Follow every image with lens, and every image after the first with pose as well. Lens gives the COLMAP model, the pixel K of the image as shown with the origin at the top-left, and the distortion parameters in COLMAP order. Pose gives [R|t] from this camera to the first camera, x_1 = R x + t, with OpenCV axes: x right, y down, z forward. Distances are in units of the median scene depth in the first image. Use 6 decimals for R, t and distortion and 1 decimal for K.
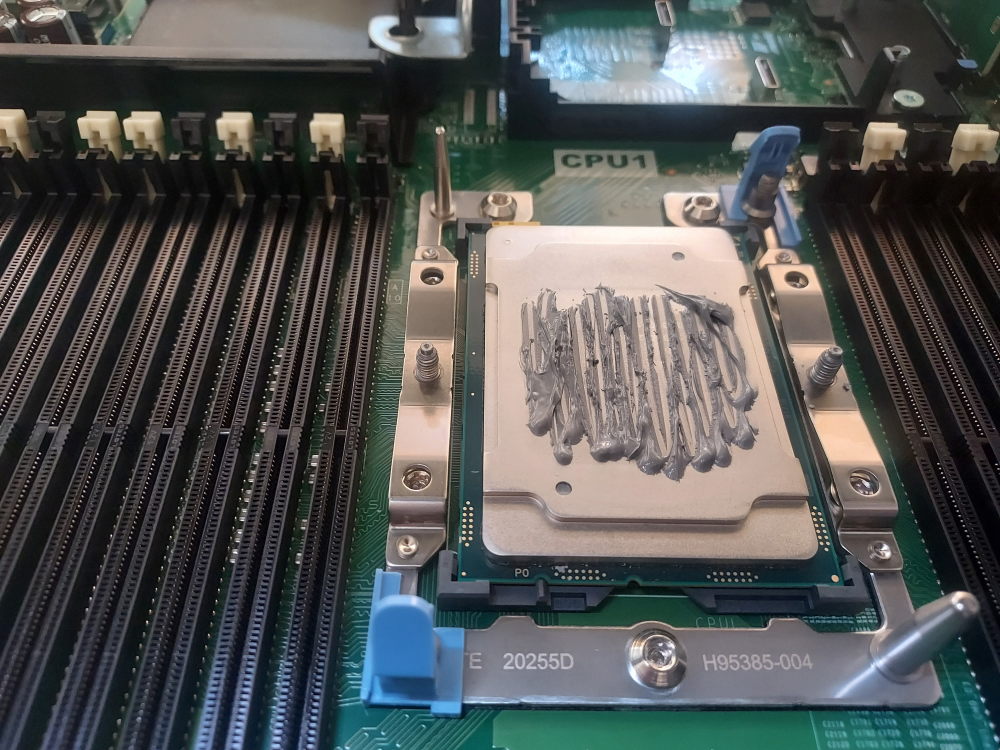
lens RADIAL K [[757.2, 0, 497.5], [0, 757.2, 371.1], [0, 0, 1]] dist [-0.011757, 0.001157]
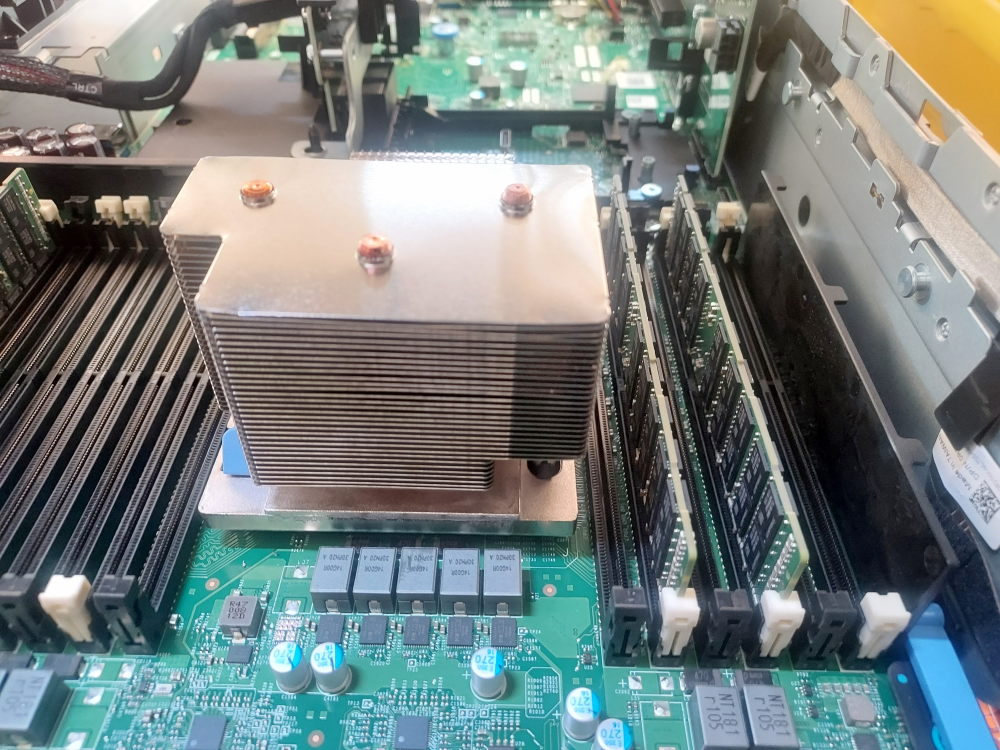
lens RADIAL K [[757.2, 0, 504.7], [0, 757.2, 372.8], [0, 0, 1]] dist [-0.011757, 0.001157]
pose [[0.999858, 0.000356, -0.016822, 0.336625], [-0.002973, 0.987780, -0.155824, 0.272819], [0.016561, 0.155852, 0.987642, -0.508028]]
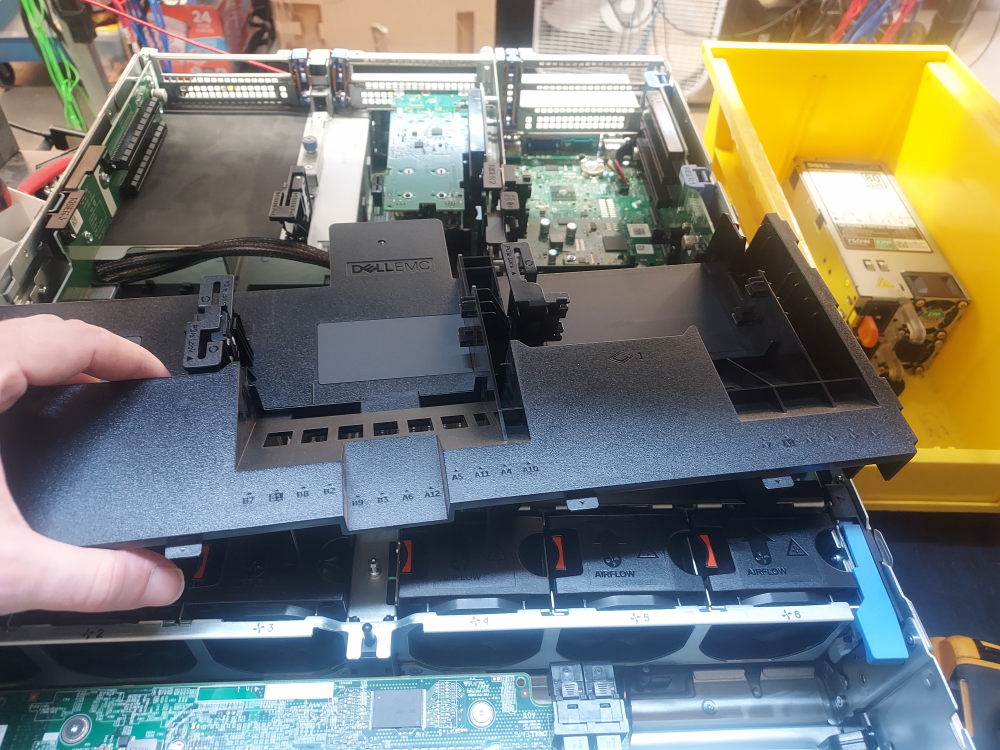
lens RADIAL K [[757.2, 0, 494.5], [0, 757.2, 378.9], [0, 0, 1]] dist [-0.011757, 0.001157]
pose [[0.998581, -0.018441, 0.049961, -0.269419], [0.021813, 0.997459, -0.067823, 0.027462], [-0.048583, 0.068816, 0.996446, -2.188816]]
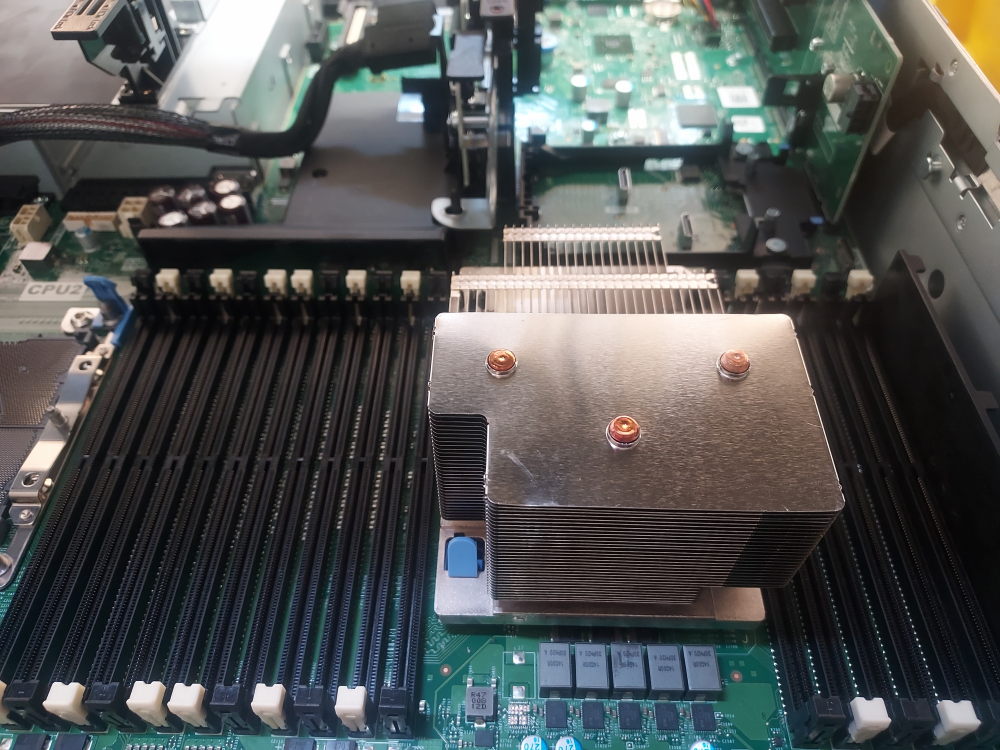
lens RADIAL K [[757.2, 0, 497.2], [0, 757.2, 367.4], [0, 0, 1]] dist [-0.011757, 0.001157]
pose [[0.999071, -0.006518, -0.042600, 0.040162], [0.004715, 0.999094, -0.042293, -0.053078], [0.042837, 0.042053, 0.998197, -0.684870]]
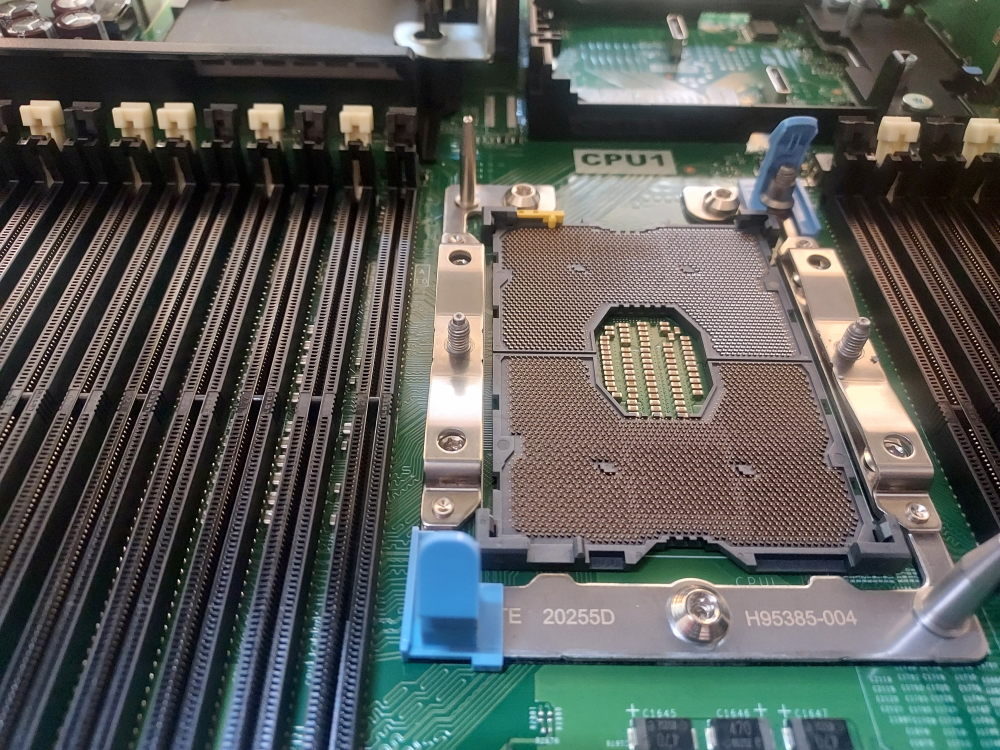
lens RADIAL K [[757.2, 0, 497.8], [0, 757.2, 376.9], [0, 0, 1]] dist [-0.011757, 0.001157]
pose [[0.999985, 0.000620, 0.005365, -0.039811], [-0.000281, 0.998015, -0.062977, 0.093752], [-0.005394, 0.062974, 0.998001, -0.001135]]
